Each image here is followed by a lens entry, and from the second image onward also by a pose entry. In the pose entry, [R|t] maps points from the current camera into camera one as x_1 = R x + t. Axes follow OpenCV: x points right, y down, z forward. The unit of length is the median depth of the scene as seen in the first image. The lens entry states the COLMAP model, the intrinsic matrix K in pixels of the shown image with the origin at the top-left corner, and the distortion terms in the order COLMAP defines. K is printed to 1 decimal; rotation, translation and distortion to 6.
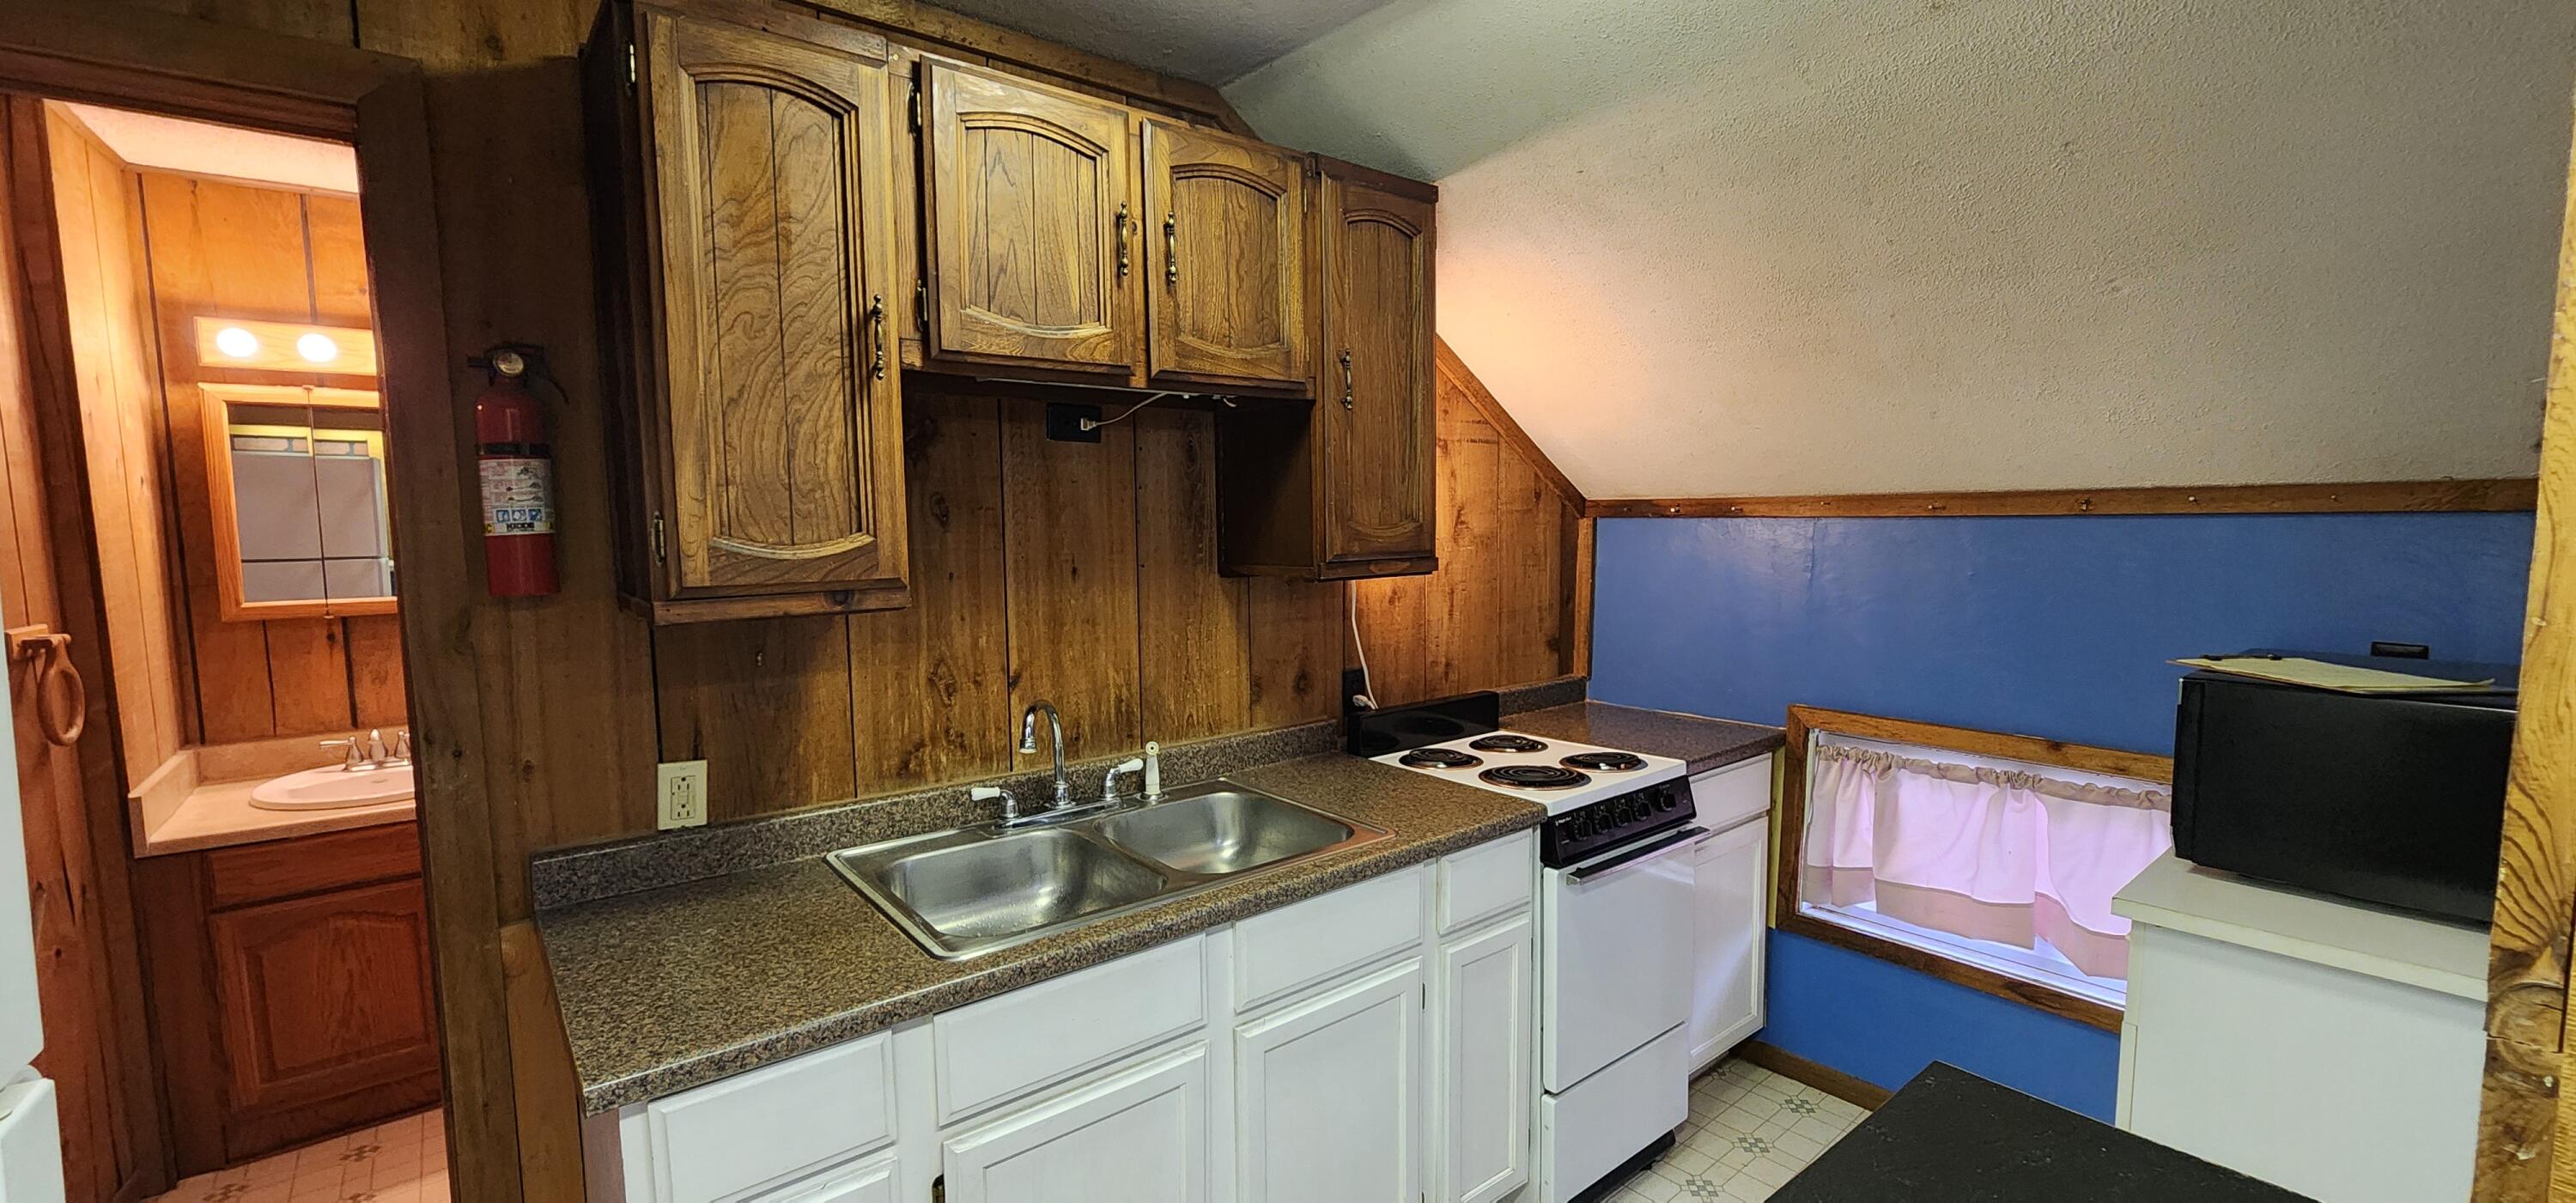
lens RADIAL K [[1051.3, 0, 1291.0], [0, 1051.3, 605.4], [0, 0, 1]] dist [0.000075, 0.001305]
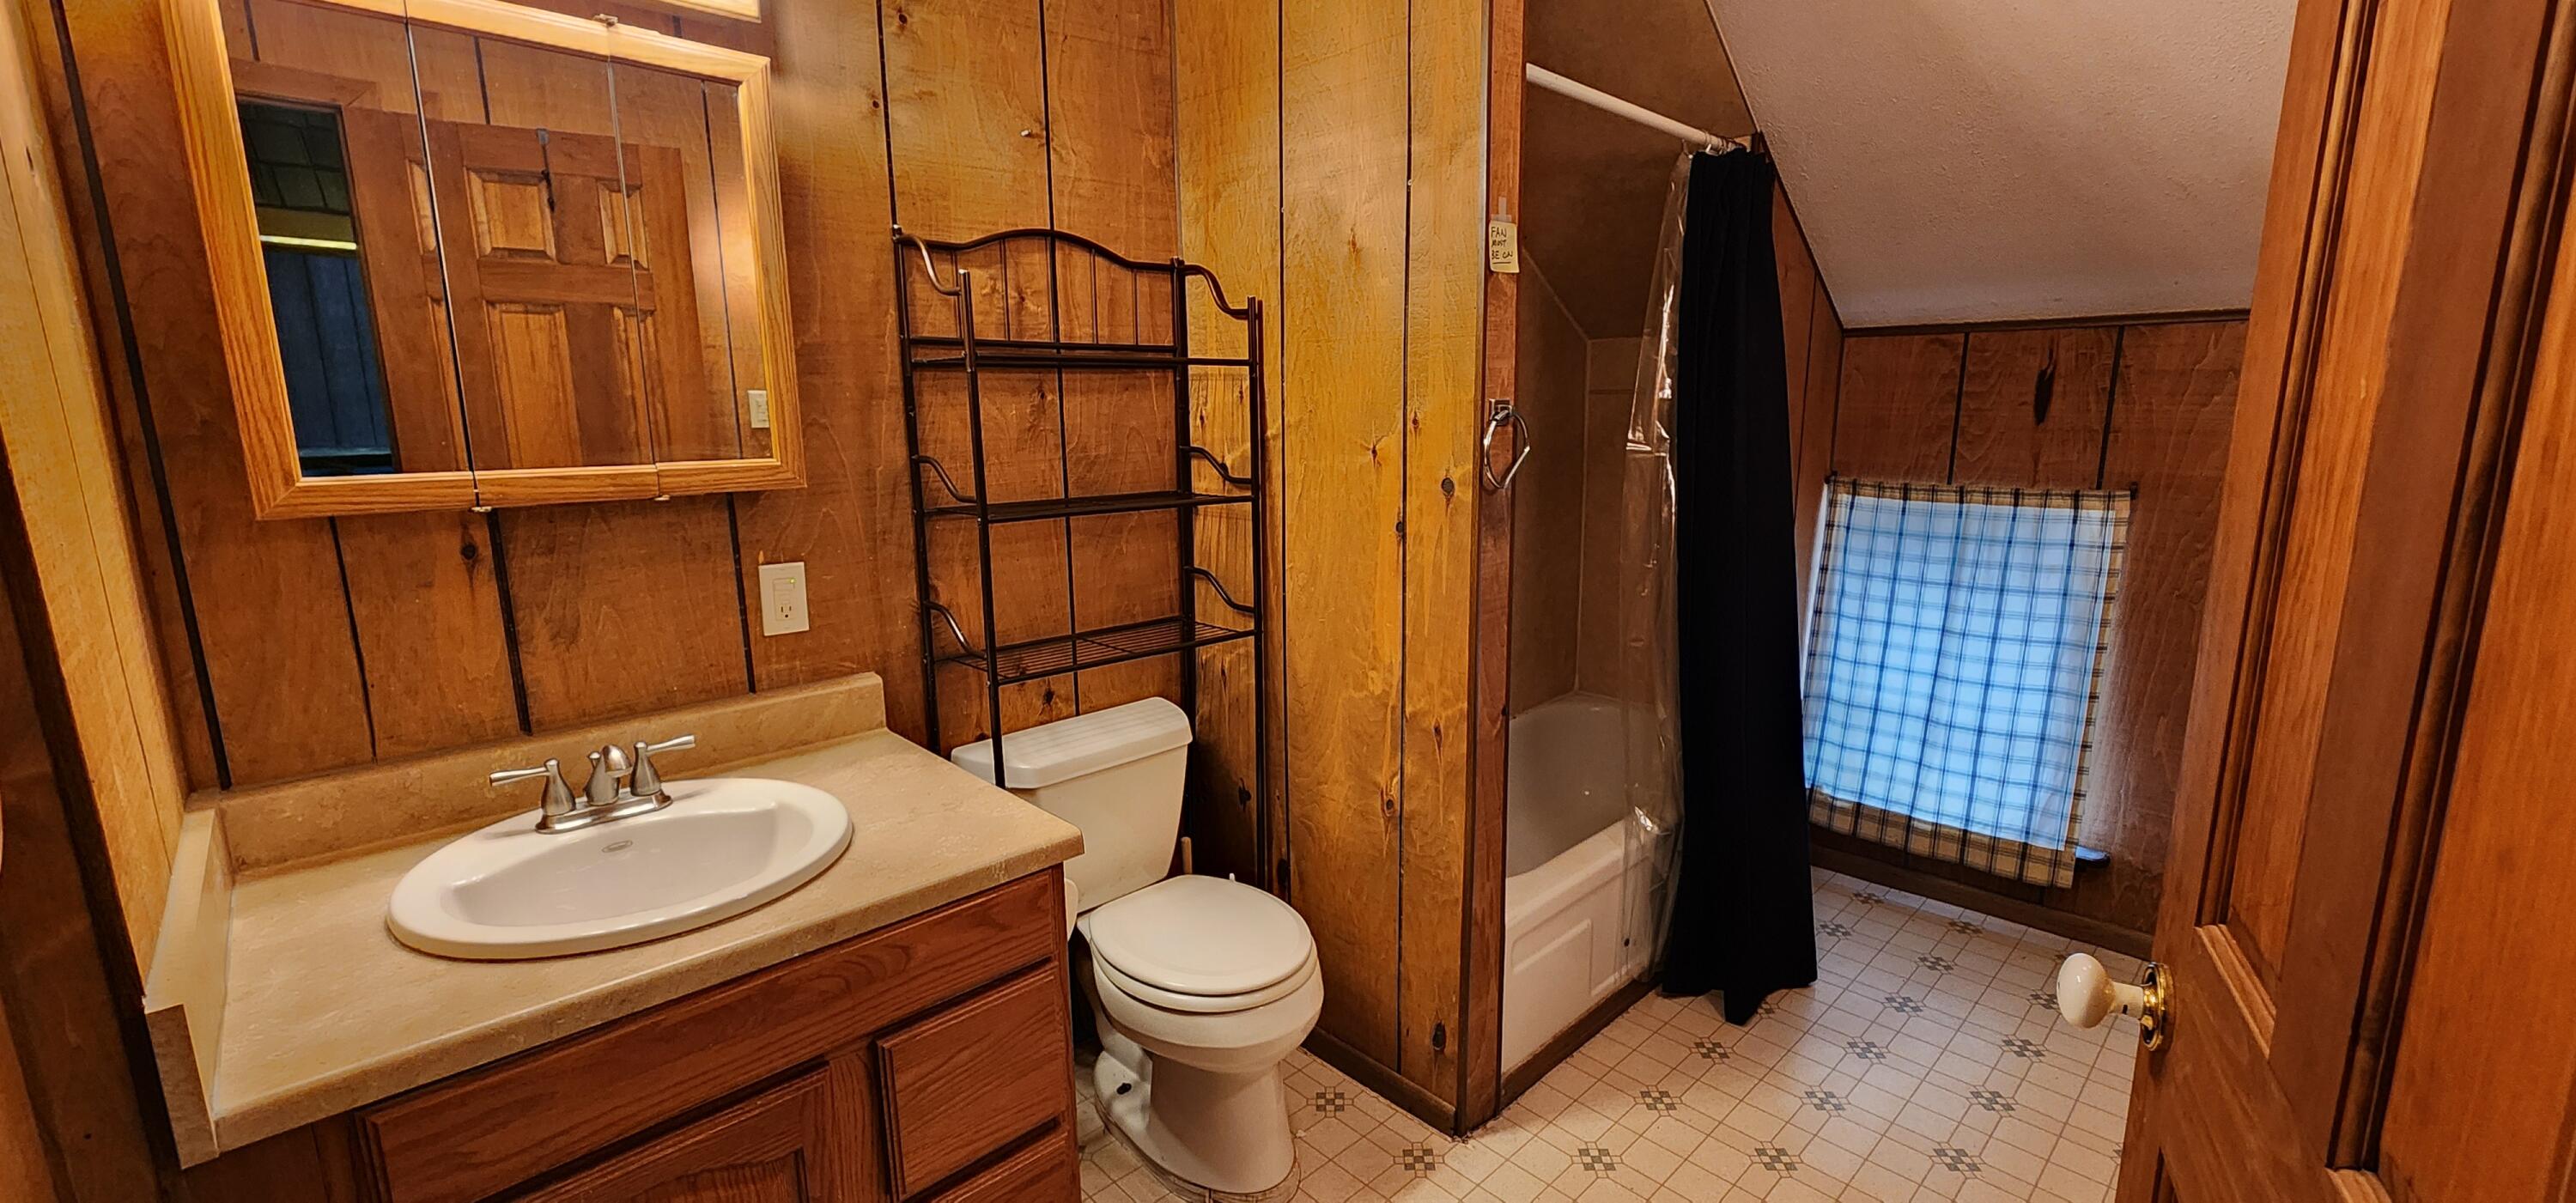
lens RADIAL K [[1051.3, 0, 1292.1], [0, 1051.3, 603.4], [0, 0, 1]] dist [0.000075, 0.001305]
pose [[0.996012, -0.017433, 0.087500, -0.479751], [0.008414, 0.994708, 0.102398, 0.006198], [-0.088822, -0.101254, 0.990888, 0.402840]]
